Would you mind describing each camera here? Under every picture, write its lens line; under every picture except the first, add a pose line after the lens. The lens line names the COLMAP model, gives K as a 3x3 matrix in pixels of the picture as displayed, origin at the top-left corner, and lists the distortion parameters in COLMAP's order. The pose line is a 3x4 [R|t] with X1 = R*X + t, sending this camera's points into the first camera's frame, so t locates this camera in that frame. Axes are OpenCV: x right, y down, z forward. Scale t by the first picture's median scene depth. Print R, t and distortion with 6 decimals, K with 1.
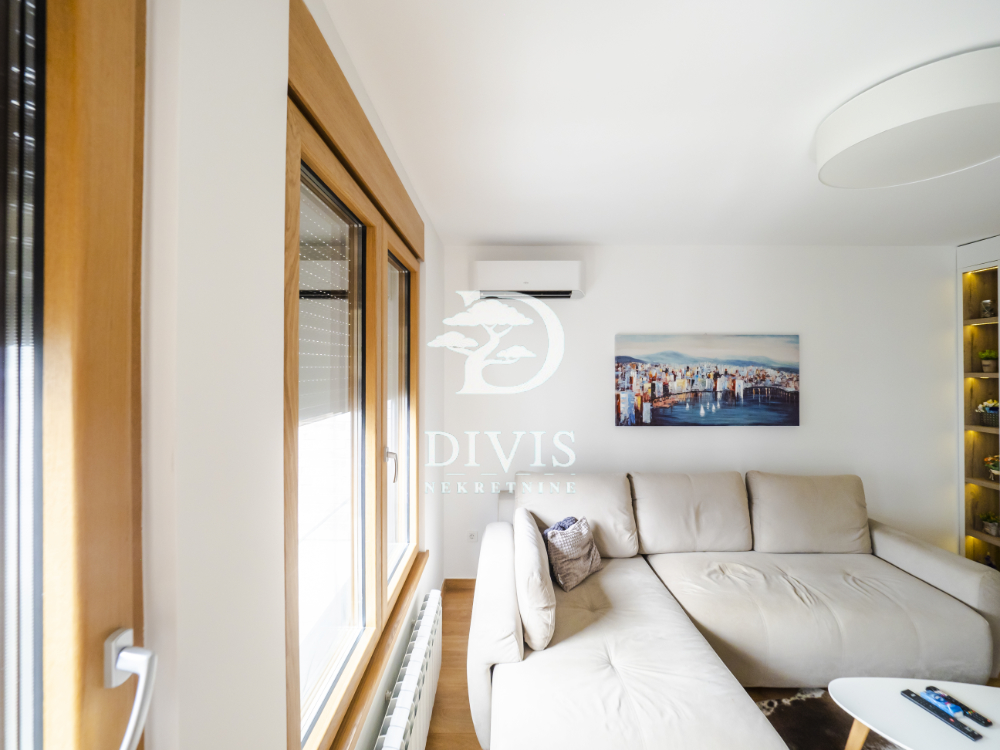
lens RADIAL K [[421.1, 0, 500.0], [0, 421.1, 375.0], [0, 0, 1]] dist [-0.008311, 0.000168]
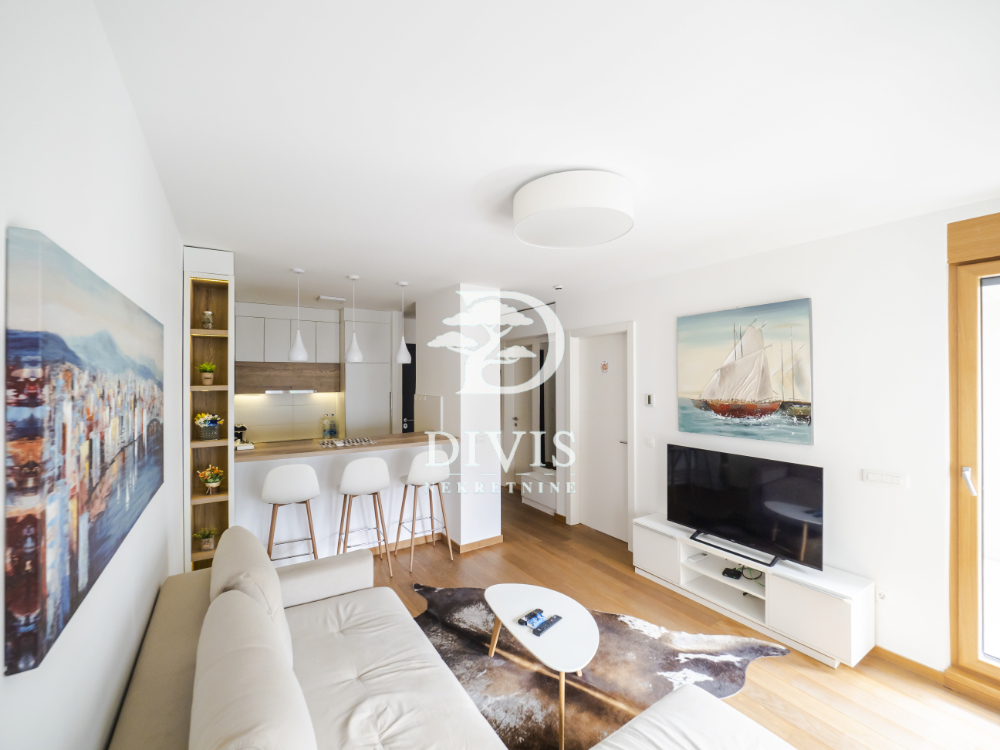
lens RADIAL K [[421.1, 0, 500.0], [0, 421.1, 375.0], [0, 0, 1]] dist [-0.008311, 0.000168]
pose [[-0.539600, 0.004539, 0.841909, -0.029626], [0.016956, 0.999841, 0.005478, -0.023287], [-0.841751, 0.017232, -0.539591, 0.926137]]
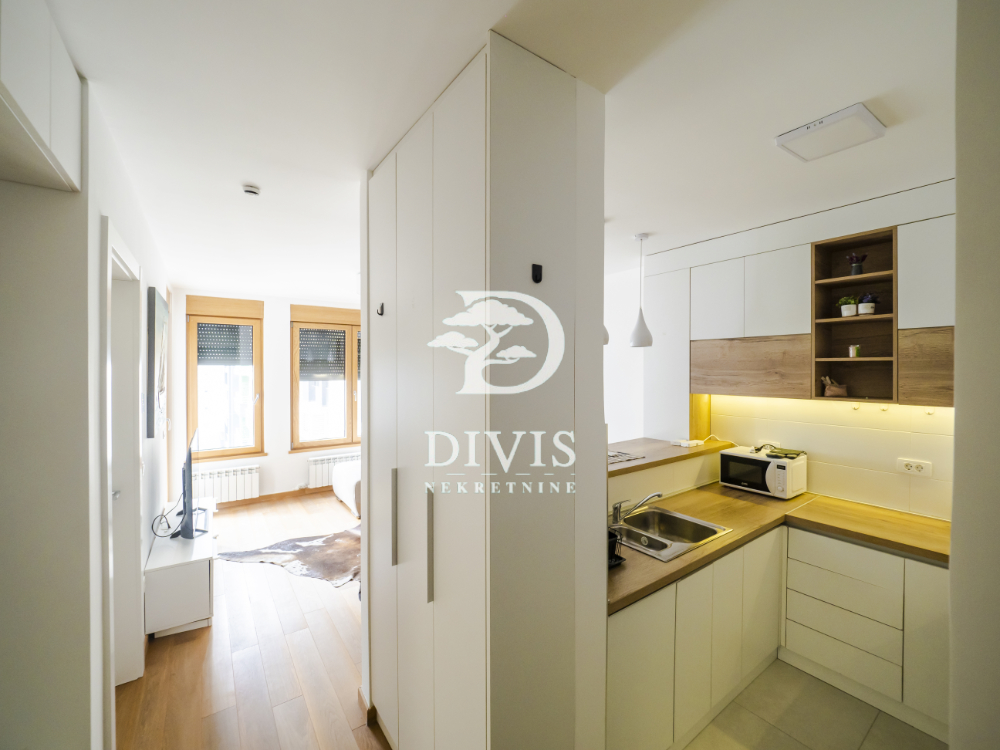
lens RADIAL K [[426.5, 0, 519.3], [0, 426.5, 364.5], [0, 0, 1]] dist [-0.010147, 0.001008]
pose [[0.604868, -0.003099, -0.796320, 1.846760], [-0.013425, 0.999811, -0.014088, -0.006924], [0.796213, 0.019212, 0.604712, -0.036097]]
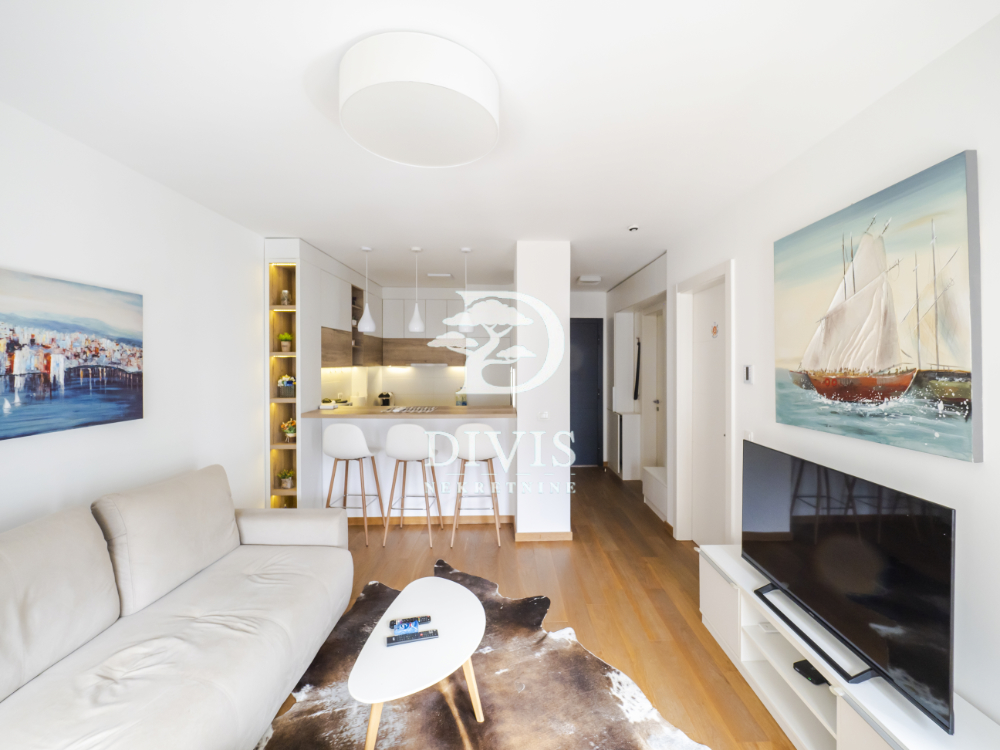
lens RADIAL K [[426.5, 0, 519.3], [0, 426.5, 364.5], [0, 0, 1]] dist [-0.010147, 0.001008]
pose [[-0.024356, -0.004279, 0.999694, -0.048521], [0.017063, 0.999843, 0.004695, 0.034217], [-0.999558, 0.017172, -0.024279, 0.355726]]
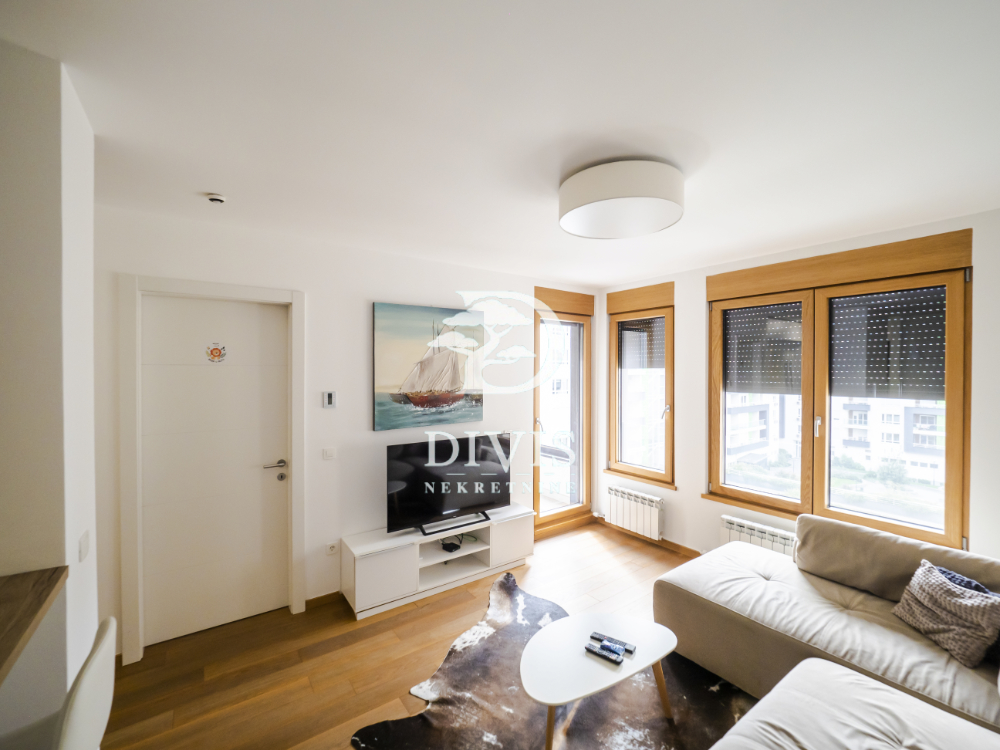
lens RADIAL K [[421.1, 0, 500.0], [0, 421.1, 375.0], [0, 0, 1]] dist [-0.008311, 0.000168]
pose [[-0.812030, 0.006477, -0.583579, 1.022426], [-0.010302, 0.999624, 0.025428, -0.019316], [0.583524, 0.026660, -0.811658, 0.893888]]
